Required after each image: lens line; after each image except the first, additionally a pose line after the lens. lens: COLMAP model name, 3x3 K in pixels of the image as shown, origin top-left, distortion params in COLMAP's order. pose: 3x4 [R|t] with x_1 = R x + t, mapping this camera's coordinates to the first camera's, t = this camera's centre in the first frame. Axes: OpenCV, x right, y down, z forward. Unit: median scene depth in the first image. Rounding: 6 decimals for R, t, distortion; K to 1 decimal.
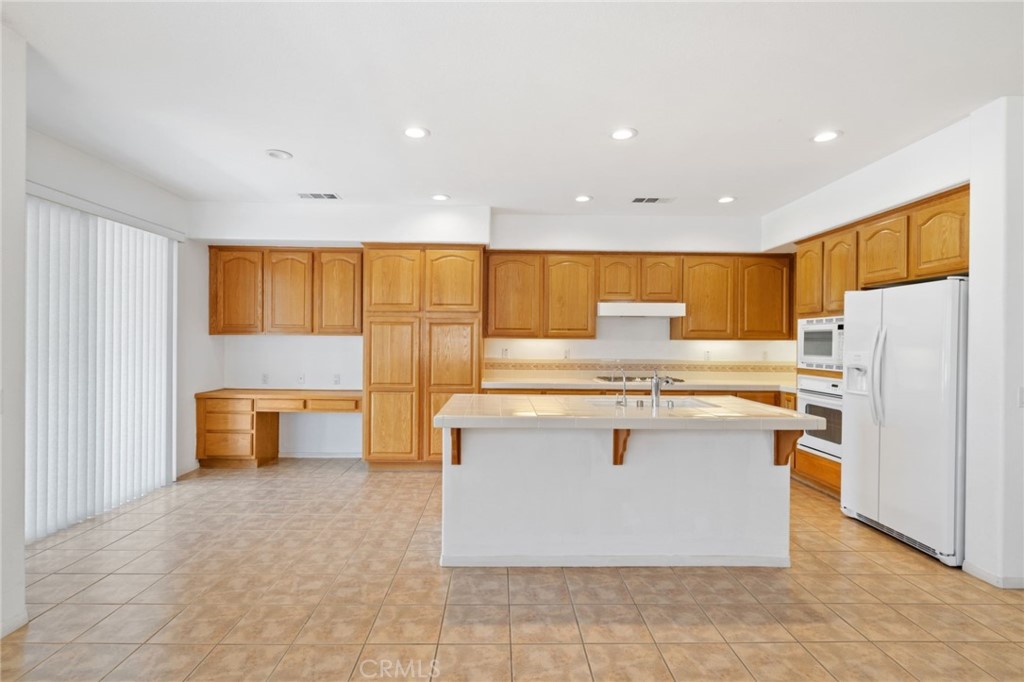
lens RADIAL K [[496.2, 0, 506.3], [0, 496.2, 340.5], [0, 0, 1]] dist [0.002162, 0.000273]
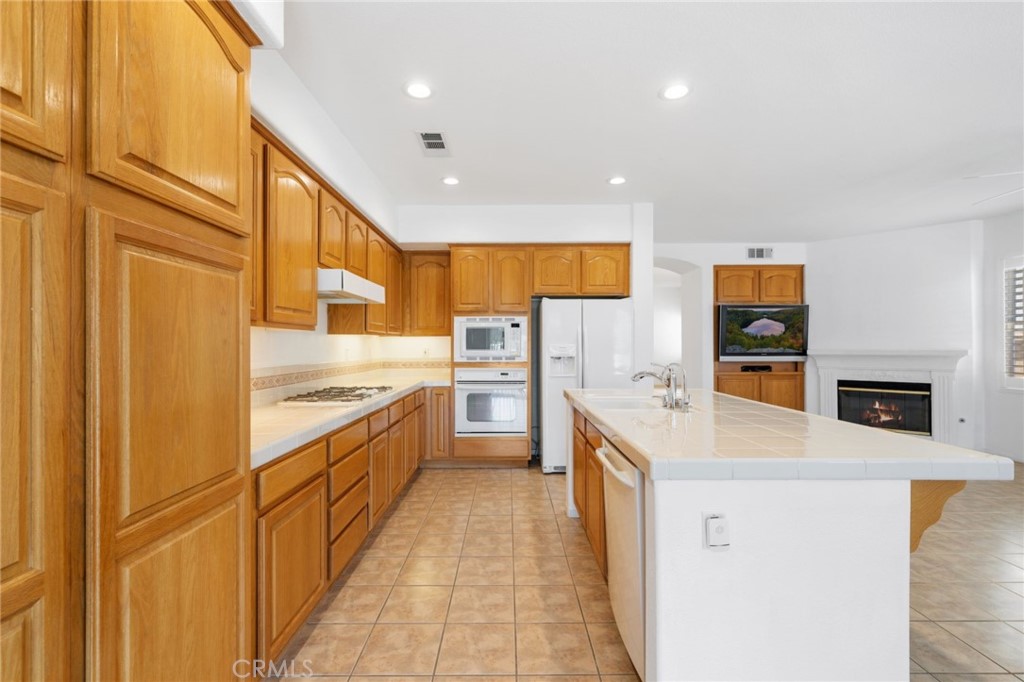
lens RADIAL K [[436.8, 0, 512.0], [0, 436.8, 341.0], [0, 0, 1]] dist [0.001461, 0.000215]
pose [[0.013040, 0.001444, 0.999914, -0.364670], [0.000484, 0.999999, -0.001450, 0.011946], [-0.999915, 0.000503, 0.013040, 0.890134]]
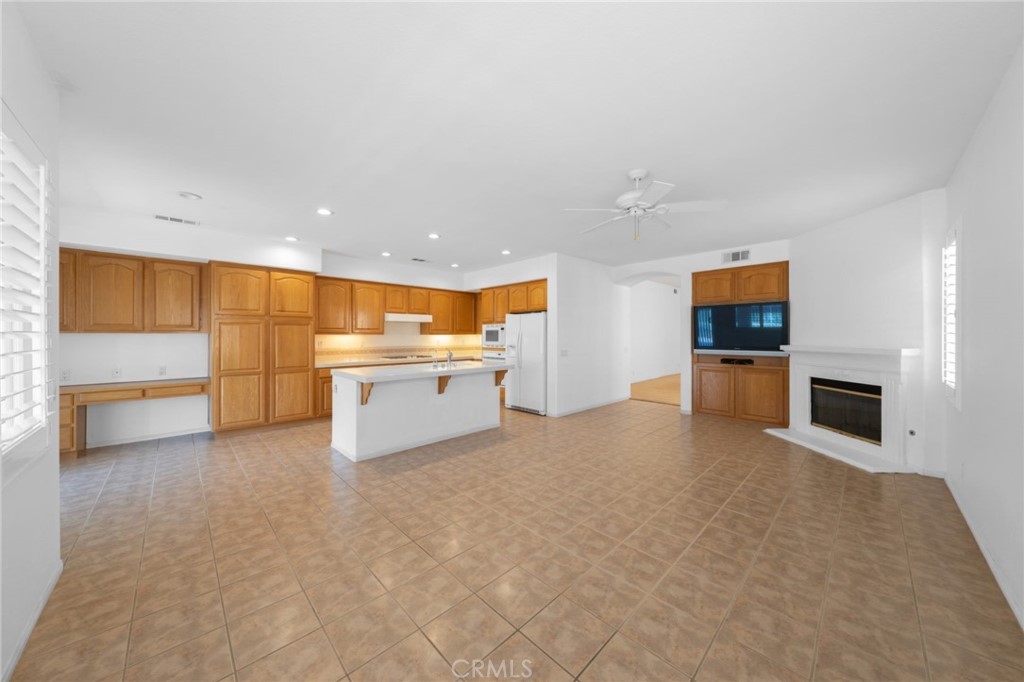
lens RADIAL K [[347.5, 0, 514.0], [0, 347.5, 335.4], [0, 0, 1]] dist [0.000299, -0.000017]
pose [[0.724961, -0.009307, 0.688727, -0.365761], [0.006270, 0.999956, 0.006913, -0.006228], [-0.688761, -0.000693, 0.724988, -0.195683]]
